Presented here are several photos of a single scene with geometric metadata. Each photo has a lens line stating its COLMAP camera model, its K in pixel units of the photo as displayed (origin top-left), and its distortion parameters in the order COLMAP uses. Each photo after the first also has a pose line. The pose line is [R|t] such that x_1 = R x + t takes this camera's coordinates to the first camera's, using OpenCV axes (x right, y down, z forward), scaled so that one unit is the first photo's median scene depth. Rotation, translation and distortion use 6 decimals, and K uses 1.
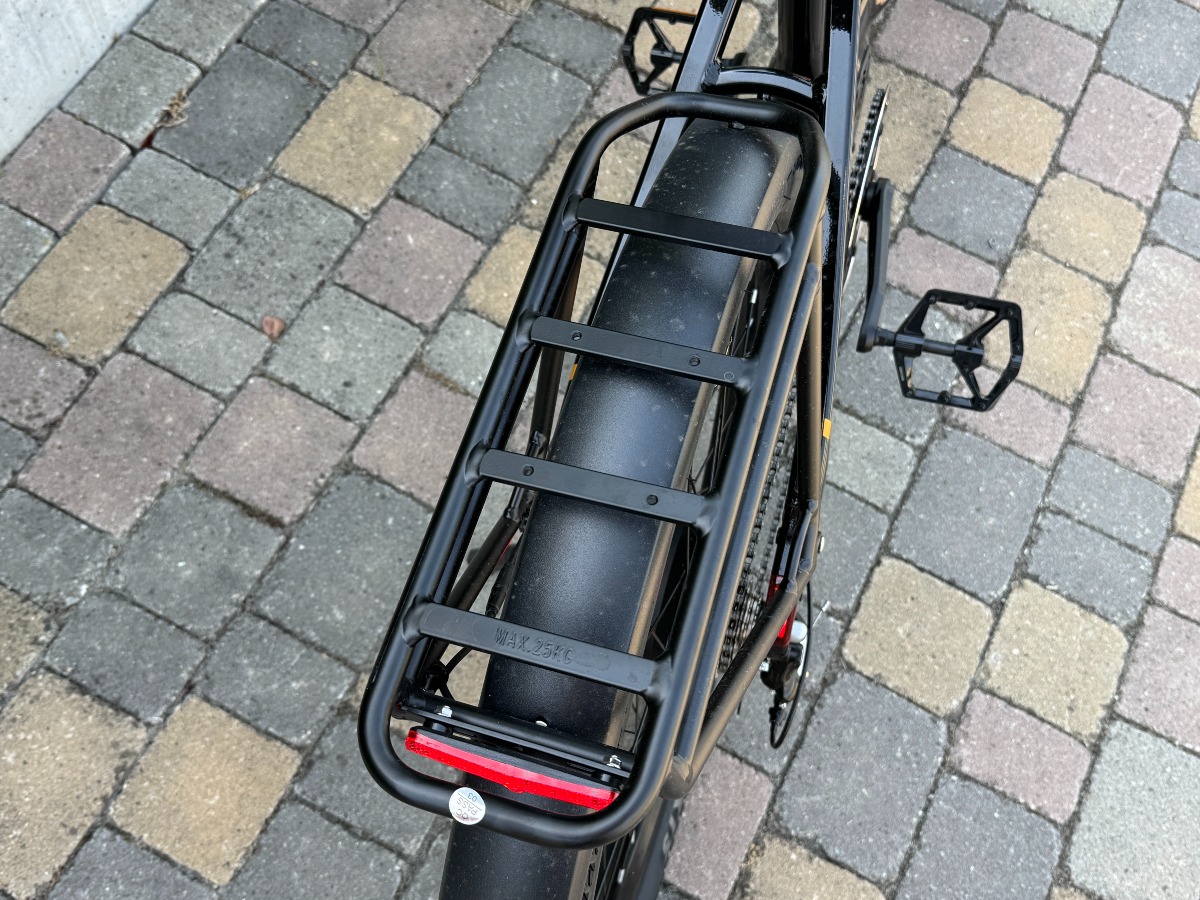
lens RADIAL K [[1198.2, 0, 597.6], [0, 1198.2, 456.3], [0, 0, 1]] dist [0.172316, -0.445861]
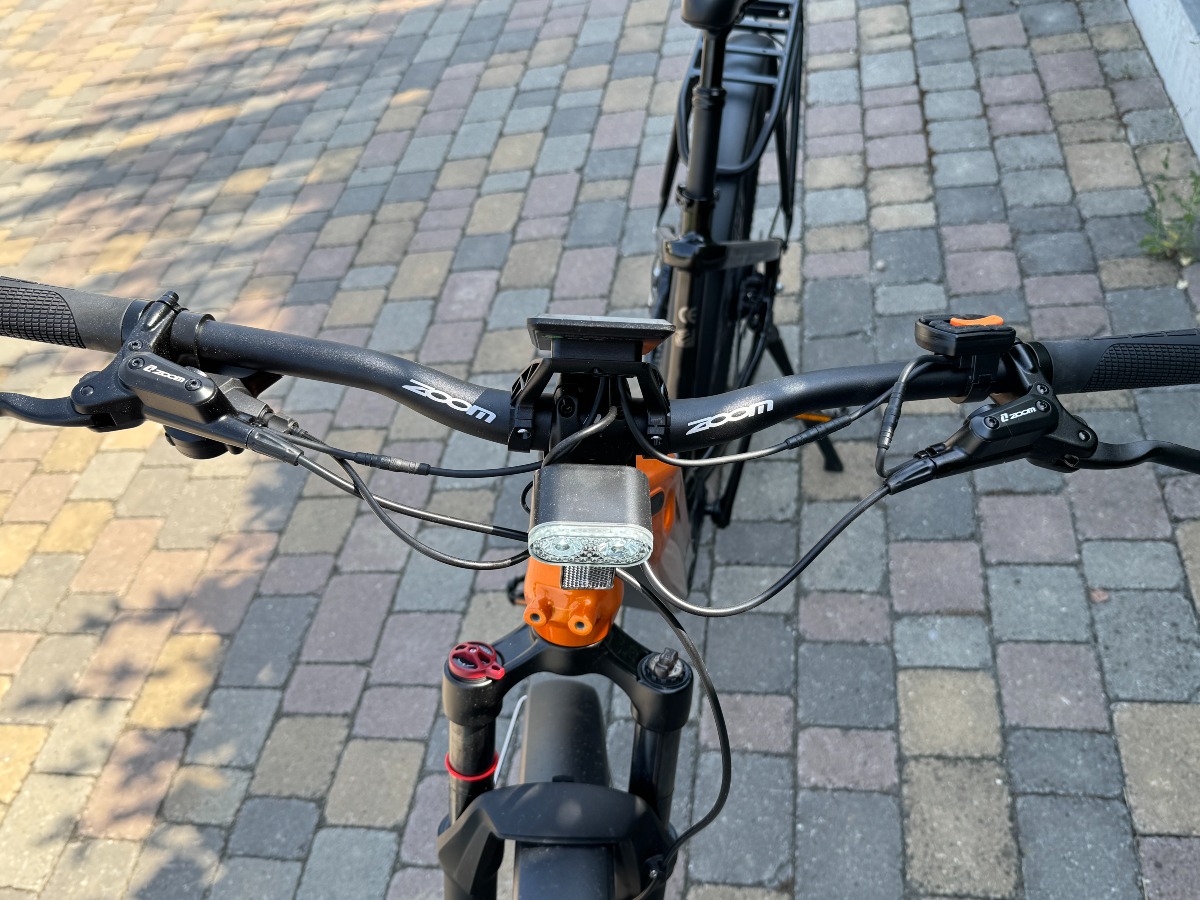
lens RADIAL K [[986.5, 0, 600.0], [0, 986.5, 450.0], [0, 0, 1]] dist [0.050988, -0.112259]
pose [[-0.944208, 0.294263, -0.147922, 0.350819], [-0.237967, -0.299042, 0.924092, -0.910843], [0.227691, 0.907735, 0.352383, 0.344688]]
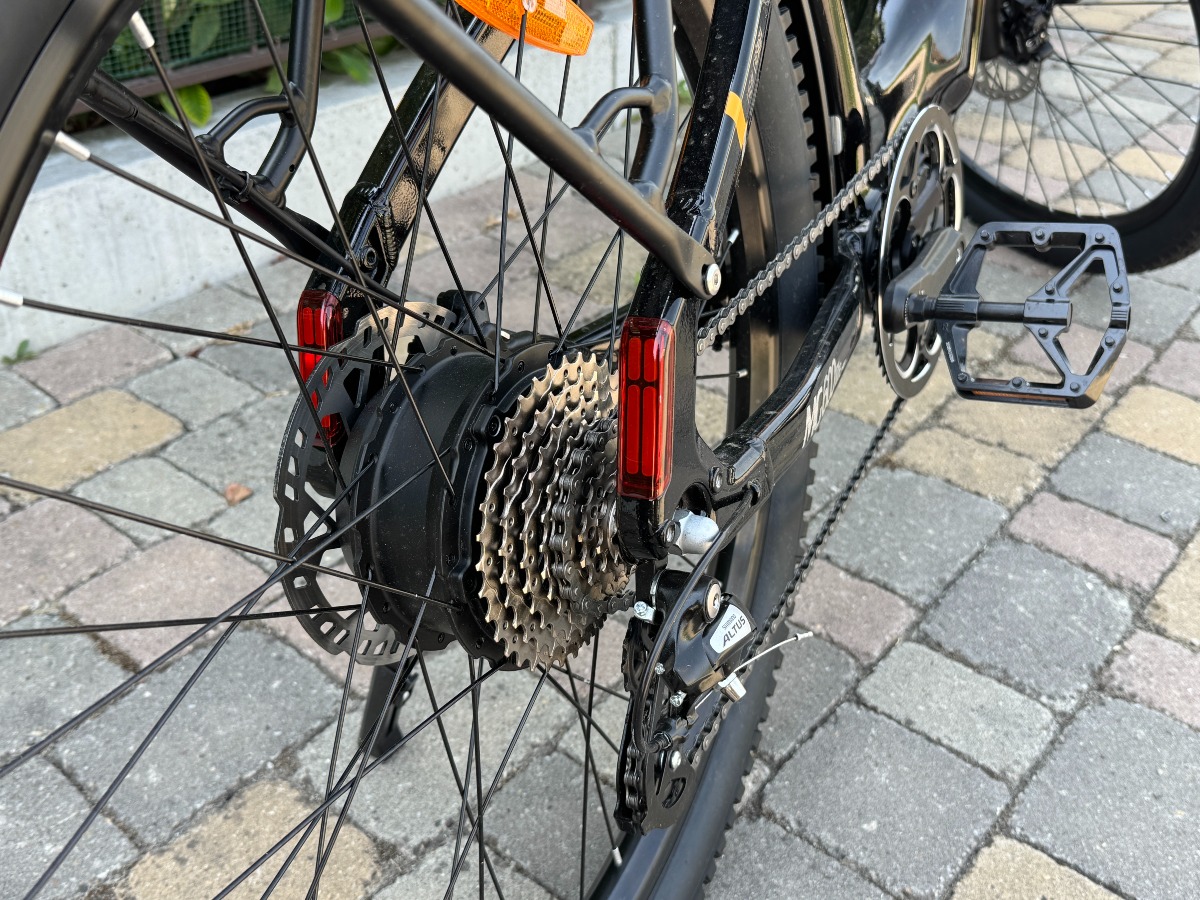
lens RADIAL K [[1198.2, 0, 597.6], [0, 1198.2, 456.3], [0, 0, 1]] dist [0.172316, -0.445861]
pose [[0.975084, 0.054648, -0.215000, 0.152205], [-0.164365, 0.828864, -0.534761, 0.275832], [0.148982, 0.556775, 0.817194, 0.333137]]
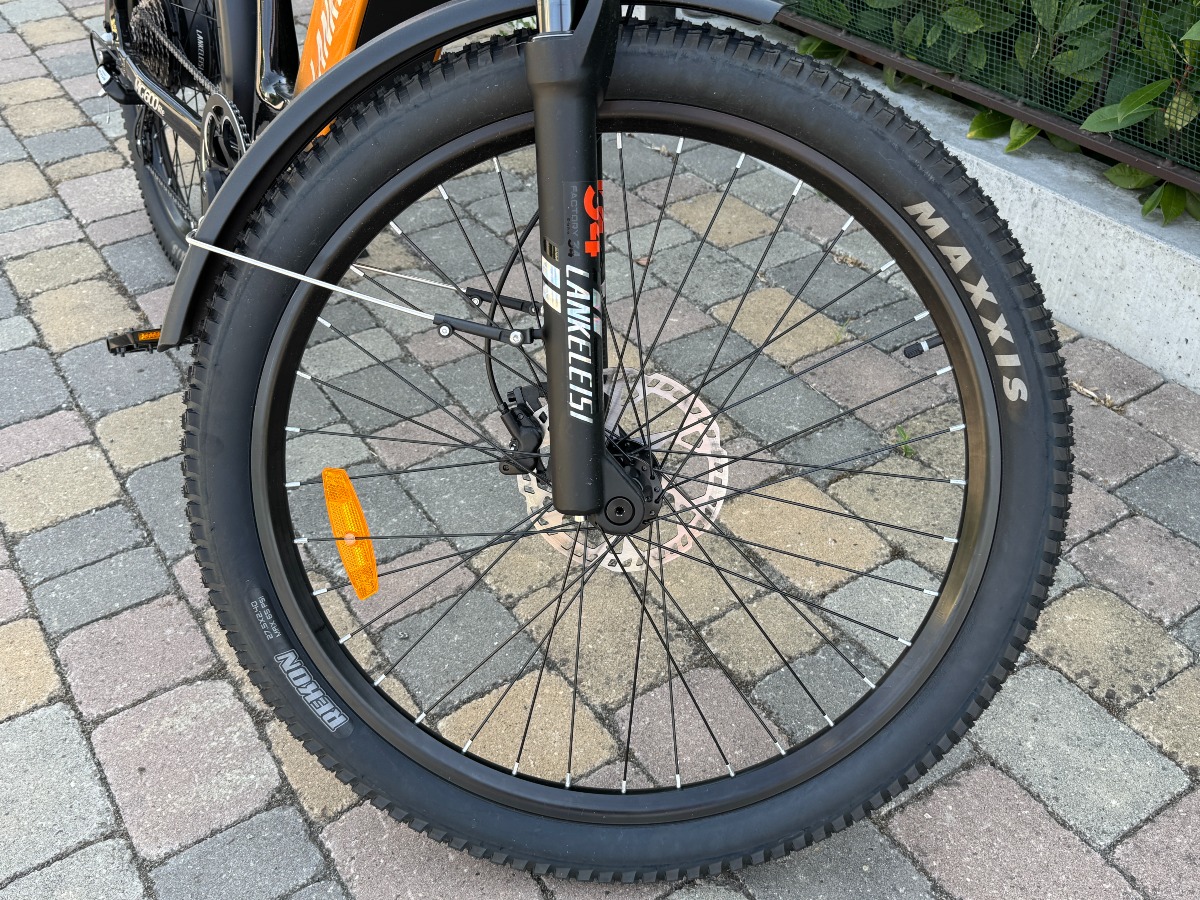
lens RADIAL K [[1178.2, 0, 601.3], [0, 1178.2, 466.9], [0, 0, 1]] dist [0.165108, -0.414139]
pose [[-0.488583, 0.460459, -0.741124, 0.881142], [-0.812027, 0.070794, 0.579310, -0.837388], [0.319216, 0.884853, 0.339317, 0.711592]]
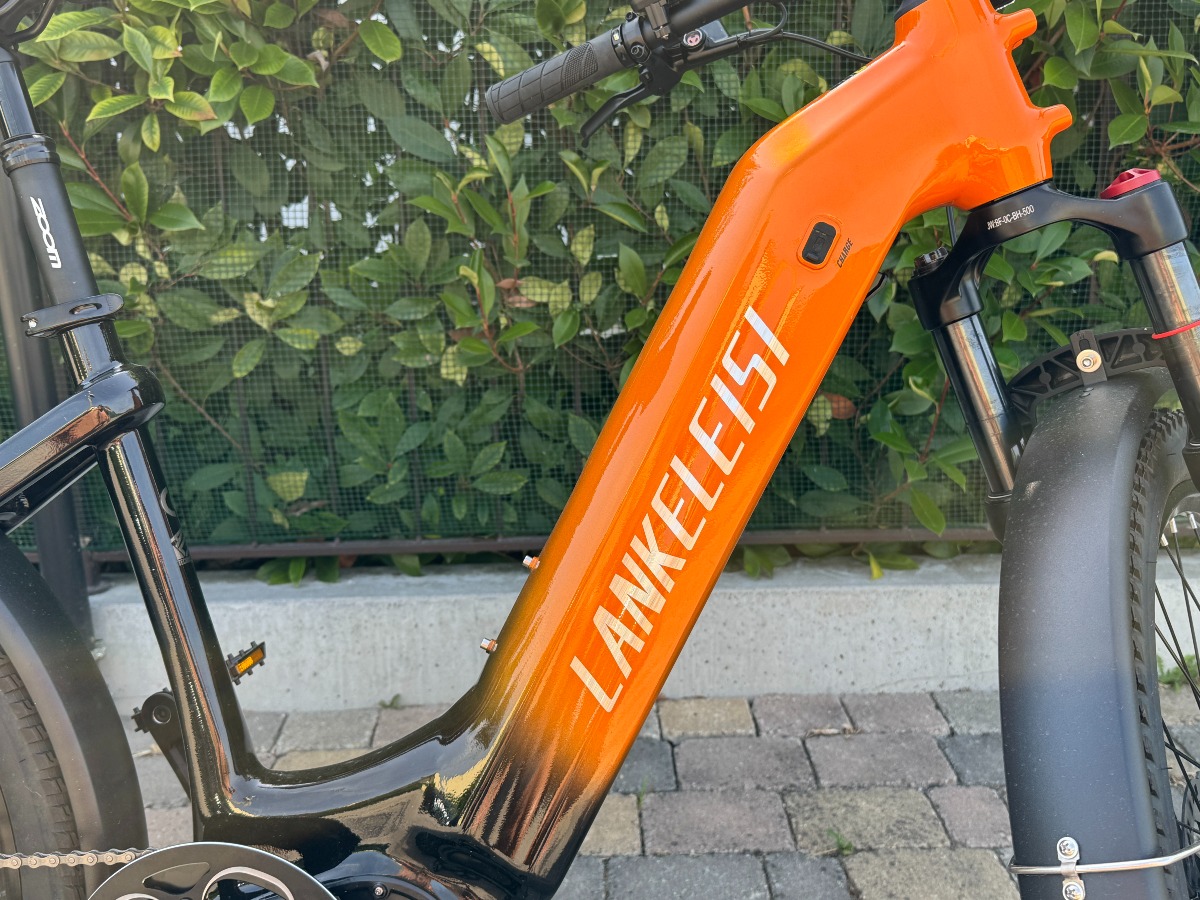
lens RADIAL K [[1188.4, 0, 595.3], [0, 1188.4, 457.9], [0, 0, 1]] dist [0.166961, -0.394243]
pose [[0.463009, 0.123137, -0.877758, 0.715649], [-0.778608, 0.529723, -0.336396, -0.105127], [0.423546, 0.839184, 0.341143, 0.423917]]
